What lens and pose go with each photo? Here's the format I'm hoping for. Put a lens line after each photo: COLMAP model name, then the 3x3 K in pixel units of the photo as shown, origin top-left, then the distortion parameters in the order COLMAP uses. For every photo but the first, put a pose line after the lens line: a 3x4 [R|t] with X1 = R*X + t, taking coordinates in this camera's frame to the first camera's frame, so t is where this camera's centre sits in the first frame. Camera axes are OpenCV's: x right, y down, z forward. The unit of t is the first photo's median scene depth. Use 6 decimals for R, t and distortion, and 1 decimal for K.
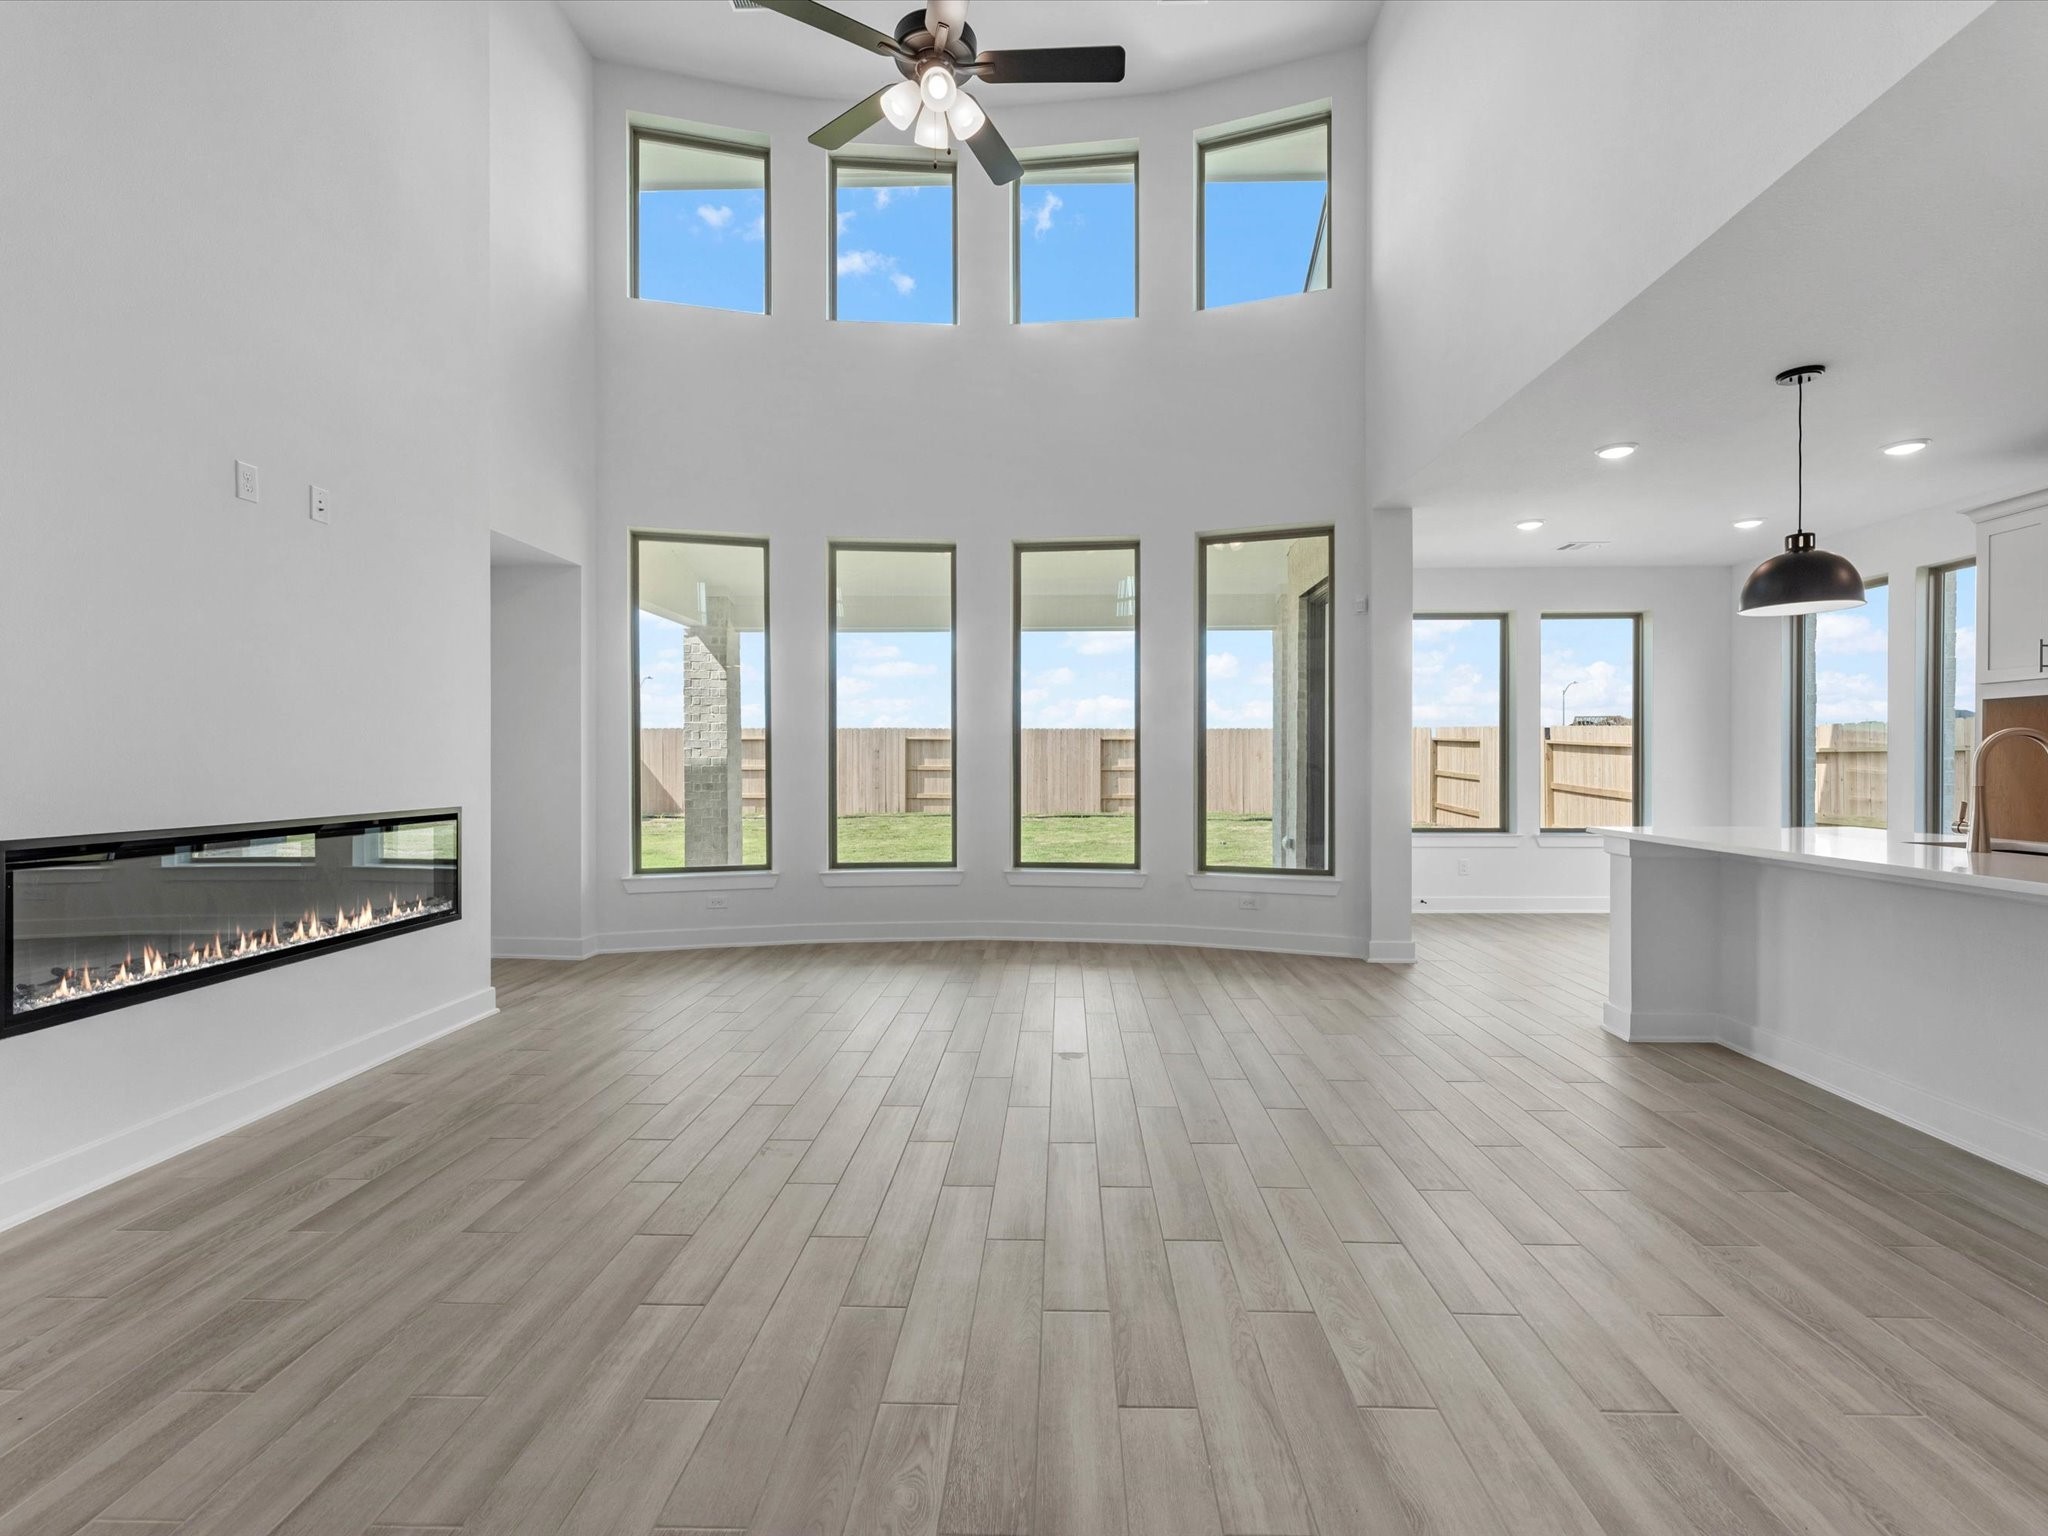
lens RADIAL K [[924.4, 0, 1031.5], [0, 924.4, 778.9], [0, 0, 1]] dist [-0.002815, -0.000052]
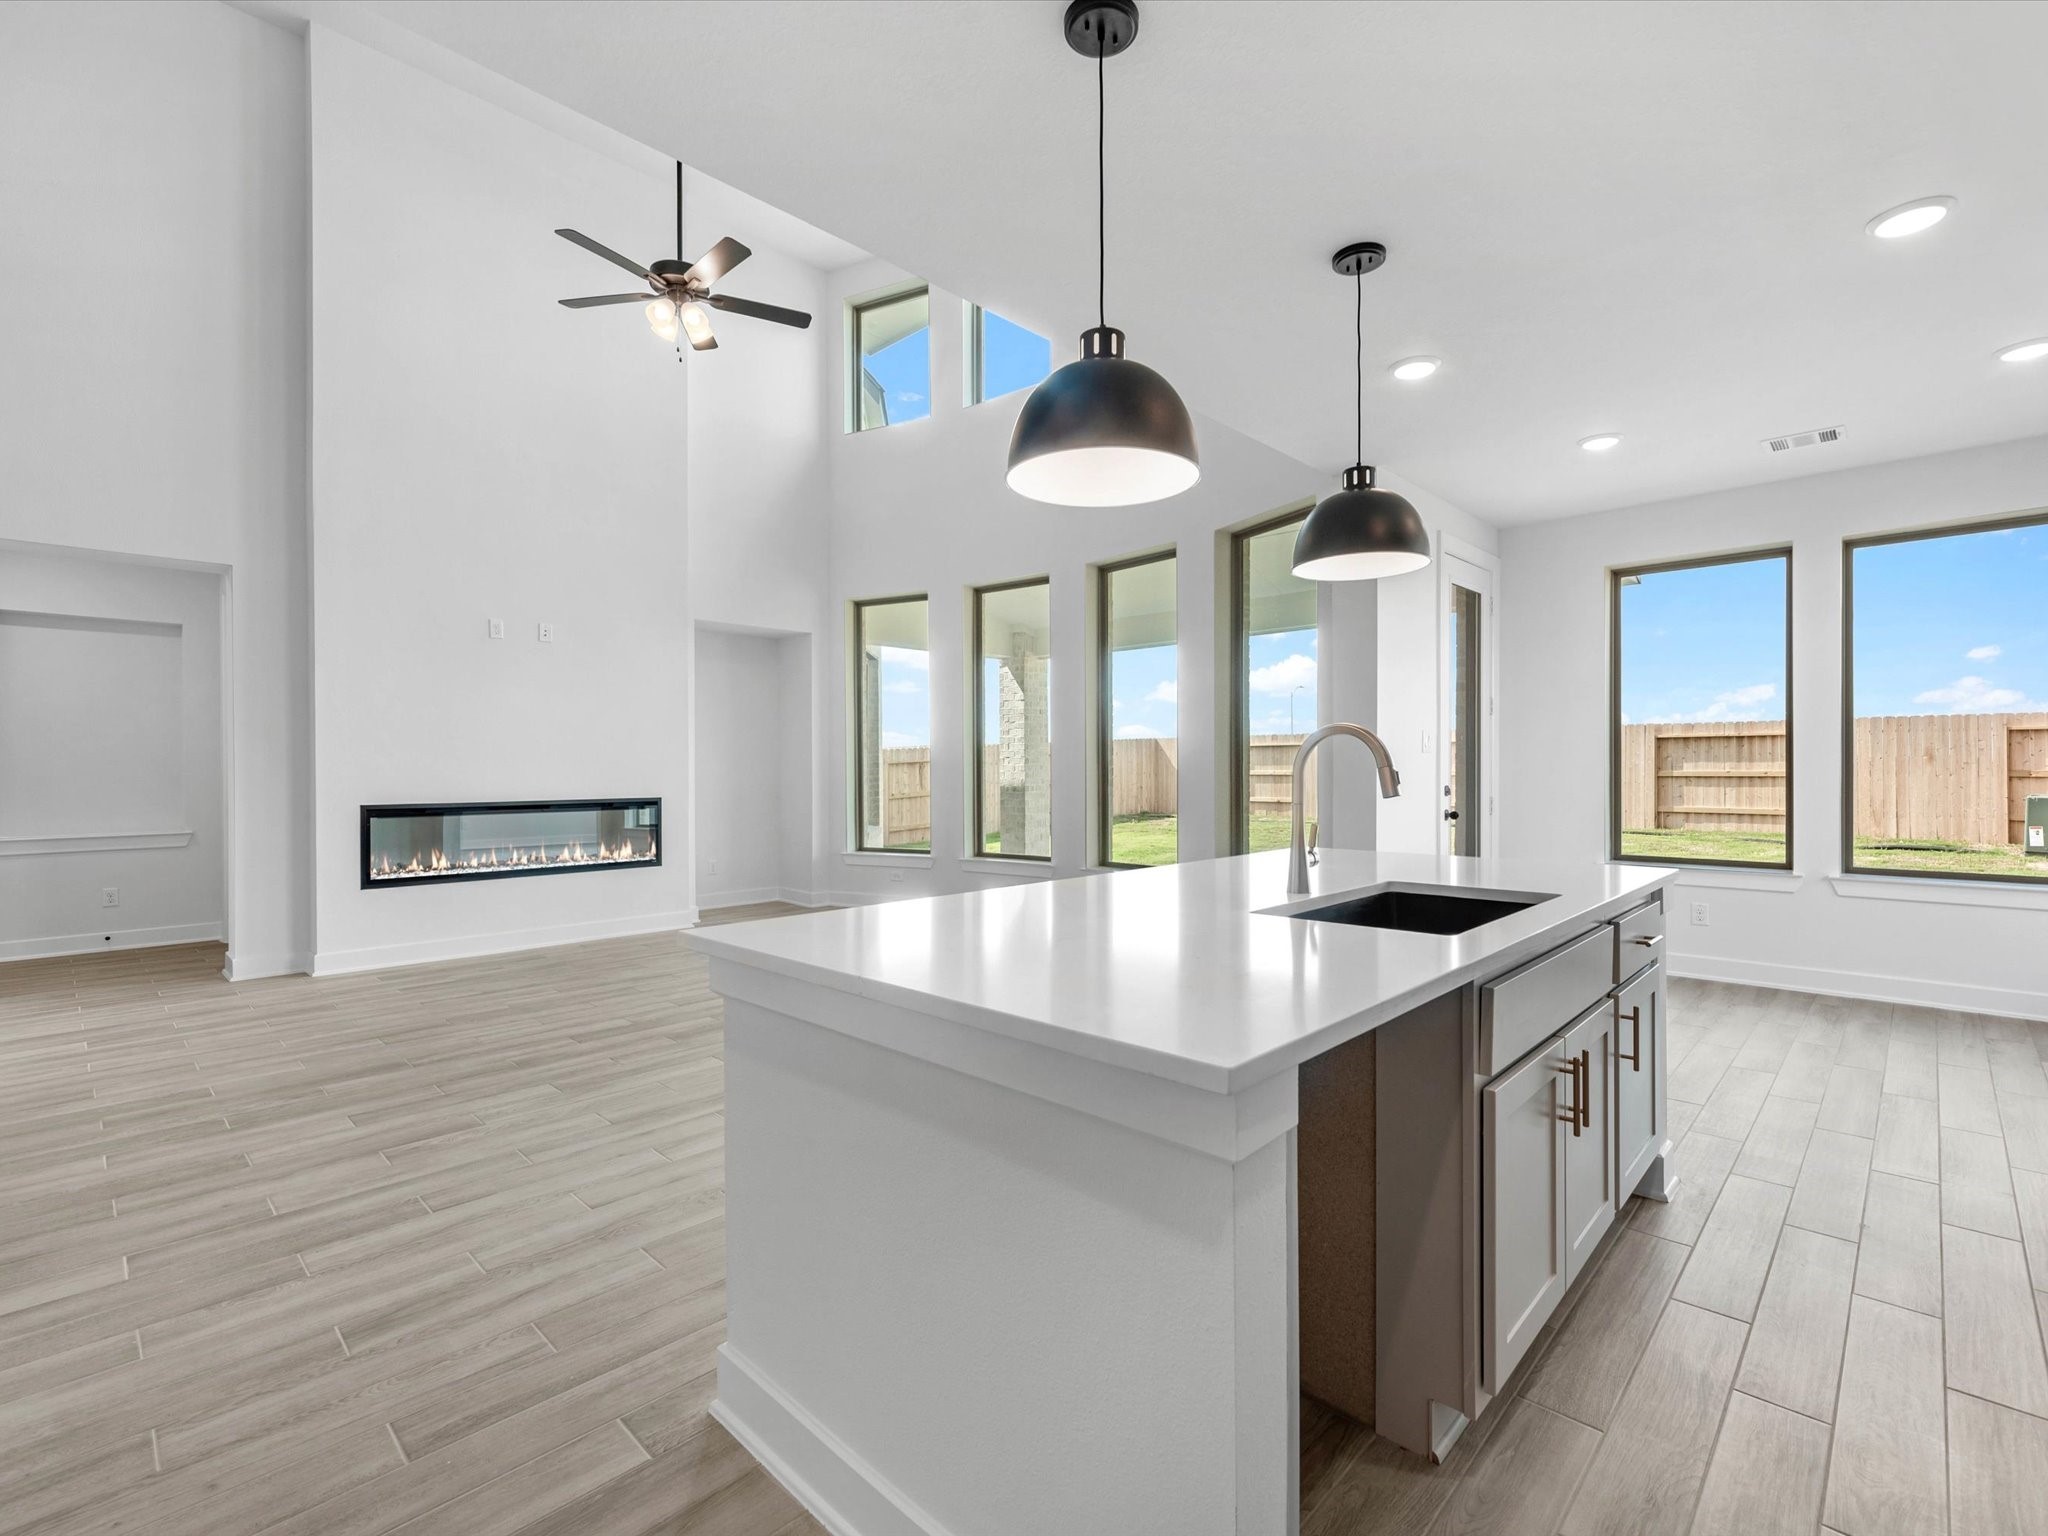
lens RADIAL K [[924.4, 0, 1031.5], [0, 924.4, 778.9], [0, 0, 1]] dist [-0.002815, -0.000052]
pose [[0.743869, 0.004190, -0.668312, 1.338721], [-0.007828, 0.999966, -0.002443, -0.004754], [0.668279, 0.007049, 0.743877, 0.300337]]
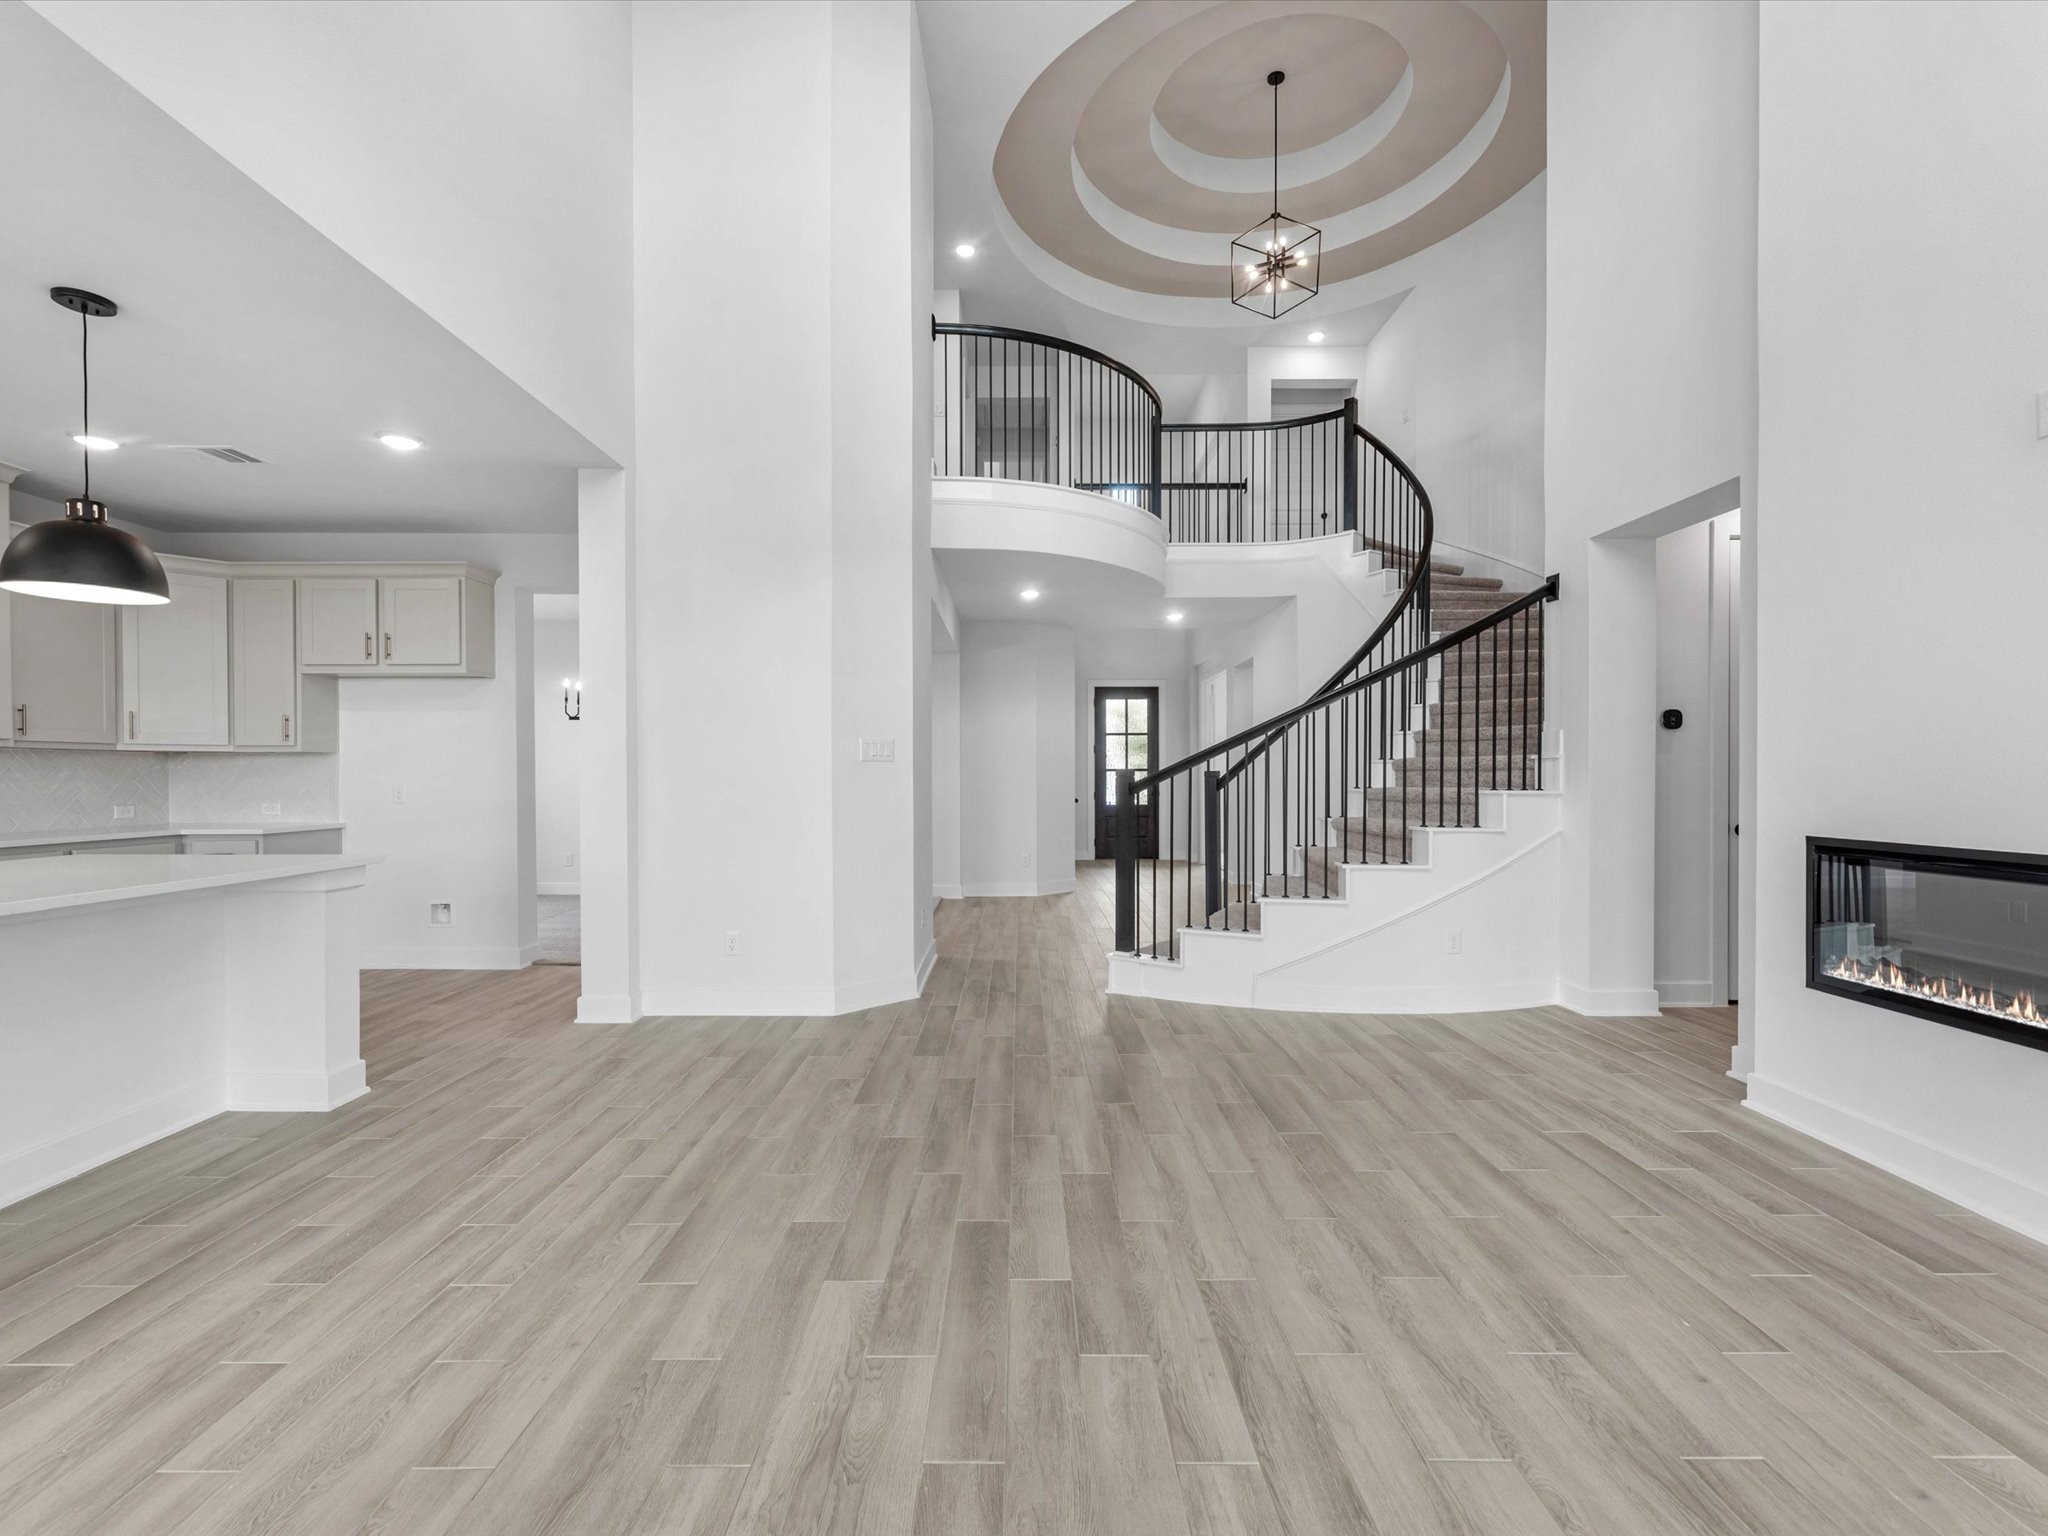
lens RADIAL K [[929.3, 0, 1024.0], [0, 929.3, 768.0], [0, 0, 1]] dist [-0.001222, 0.000331]
pose [[-0.999176, -0.000169, -0.040581, 0.040992], [-0.000619, 0.999938, 0.011075, -0.036225], [0.040576, 0.011091, -0.999115, 1.781390]]
